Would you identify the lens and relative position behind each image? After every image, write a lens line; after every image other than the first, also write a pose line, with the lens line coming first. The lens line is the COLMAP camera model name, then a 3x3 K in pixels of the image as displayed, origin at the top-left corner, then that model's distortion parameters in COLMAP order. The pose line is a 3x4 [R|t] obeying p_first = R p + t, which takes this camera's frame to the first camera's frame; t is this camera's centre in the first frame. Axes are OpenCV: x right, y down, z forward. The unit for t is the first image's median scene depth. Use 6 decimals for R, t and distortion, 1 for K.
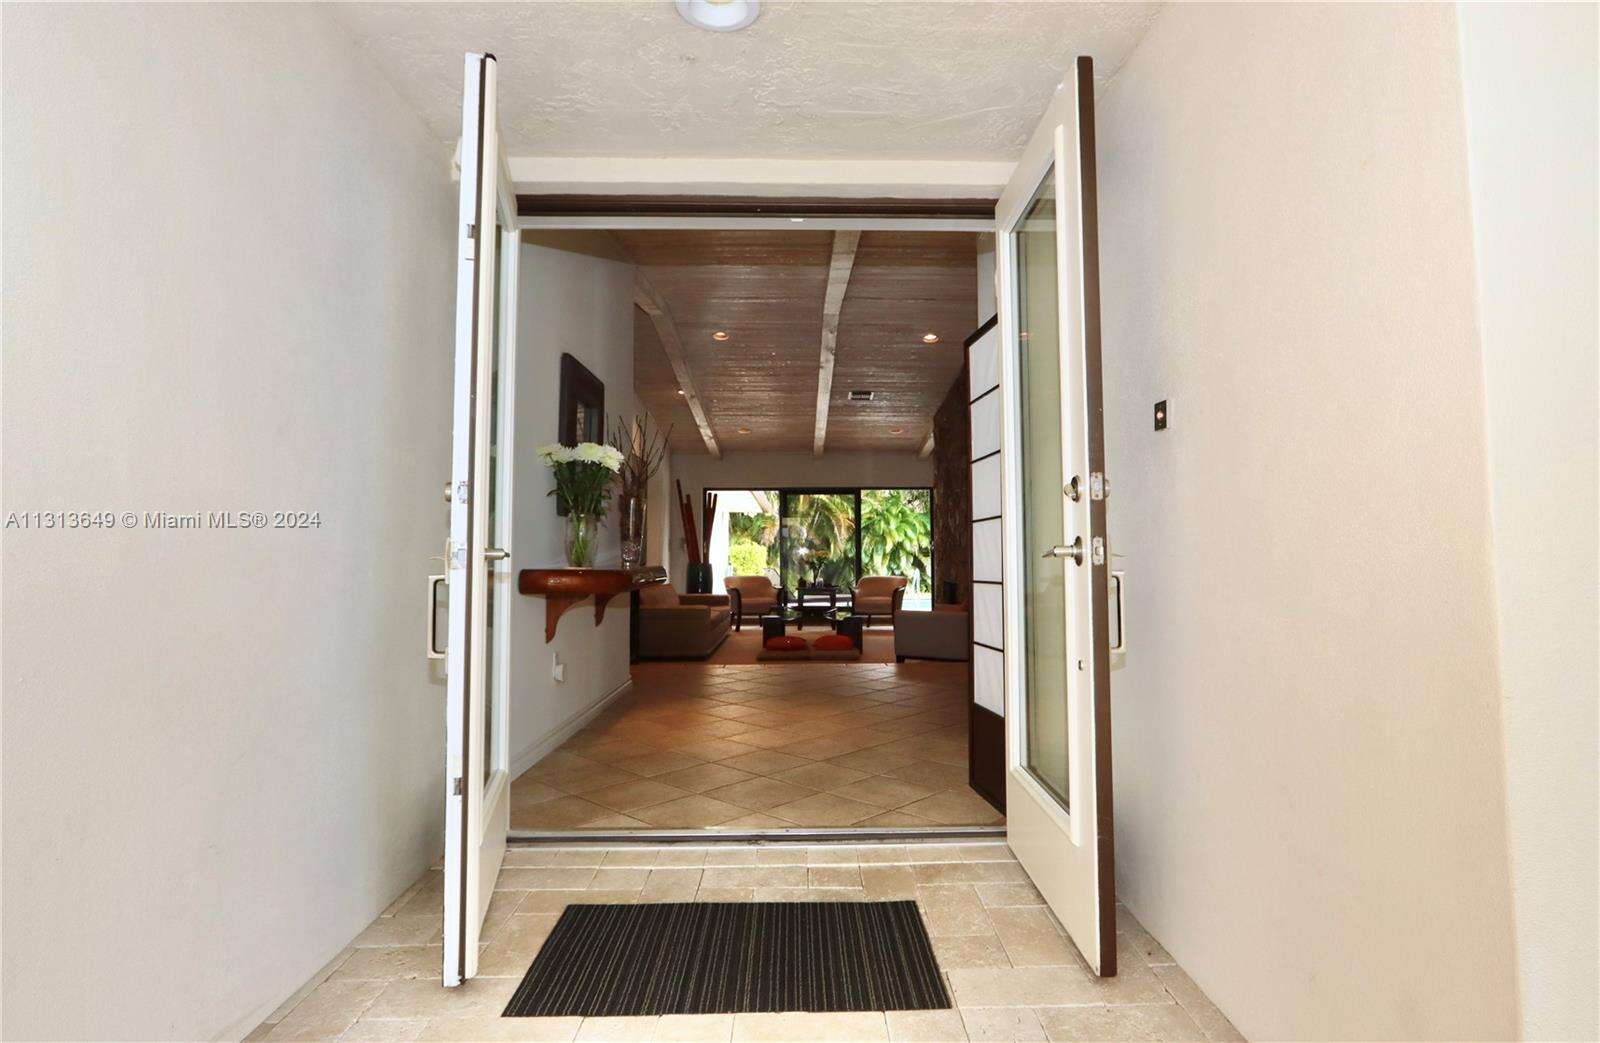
lens RADIAL K [[778.1, 0, 804.4], [0, 778.1, 515.5], [0, 0, 1]] dist [-0.010979, -0.000033]
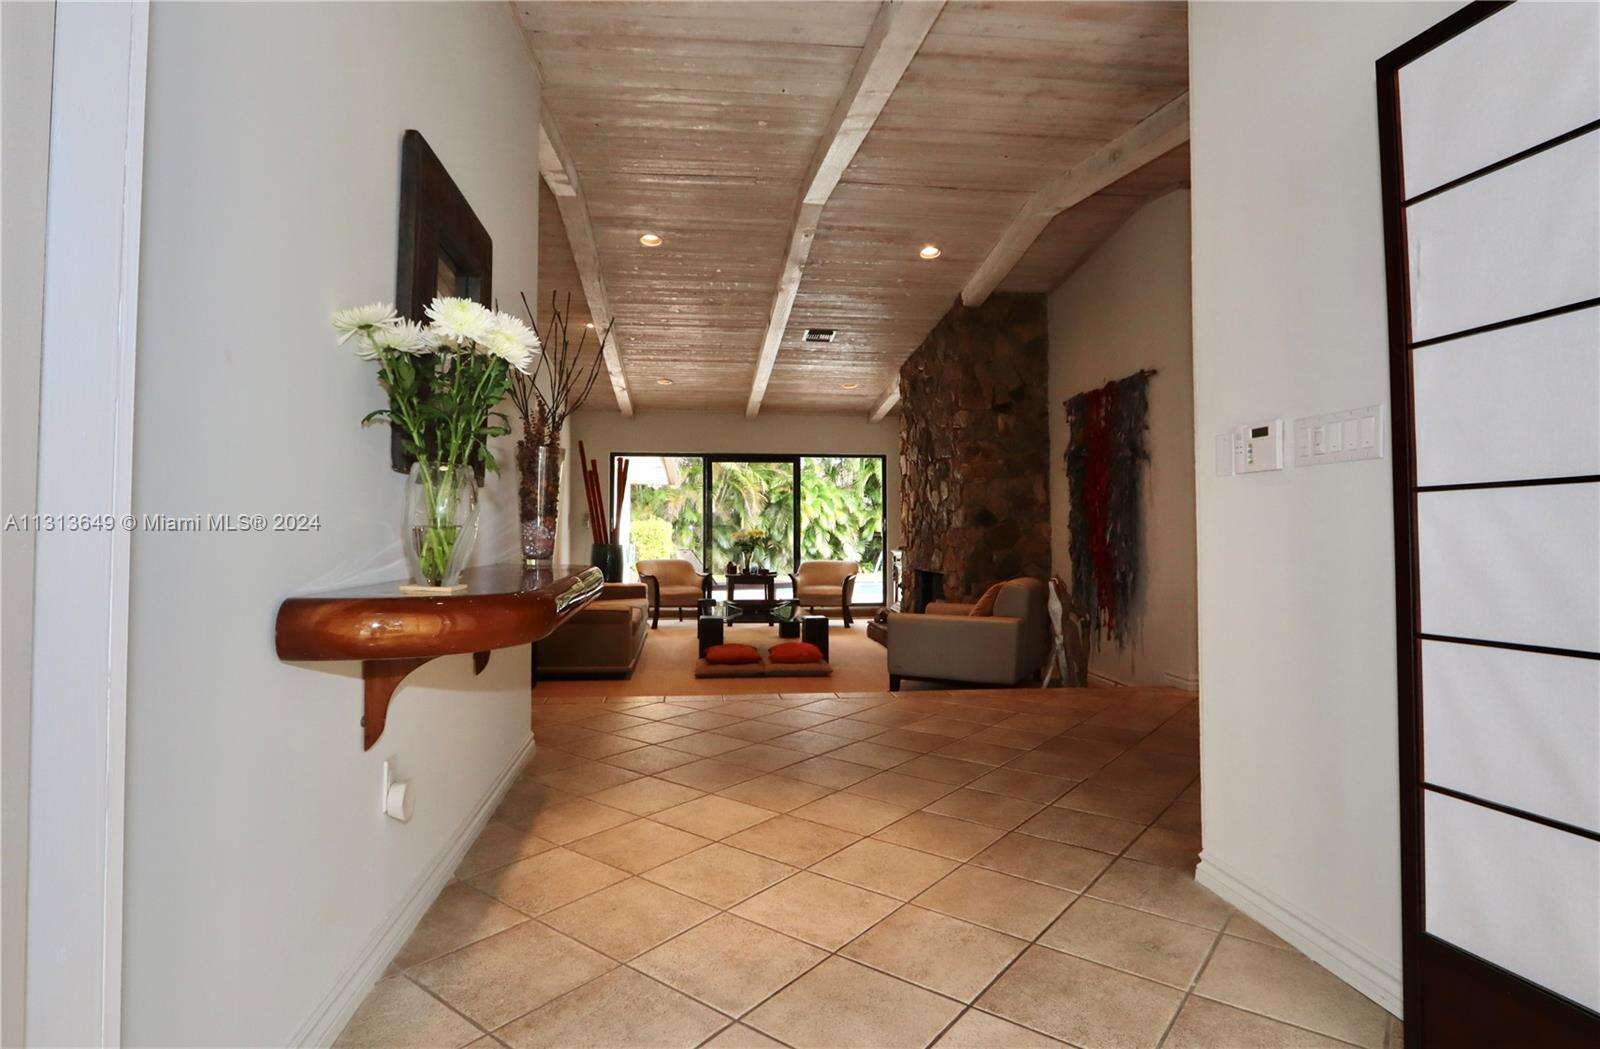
lens RADIAL K [[809.8, 0, 764.0], [0, 809.8, 504.1], [0, 0, 1]] dist [-0.017809, -0.000031]
pose [[0.996848, 0.007425, 0.078985, -0.048011], [-0.008846, 0.999805, 0.017656, 0.003429], [-0.078838, -0.018299, 0.996719, 0.180386]]
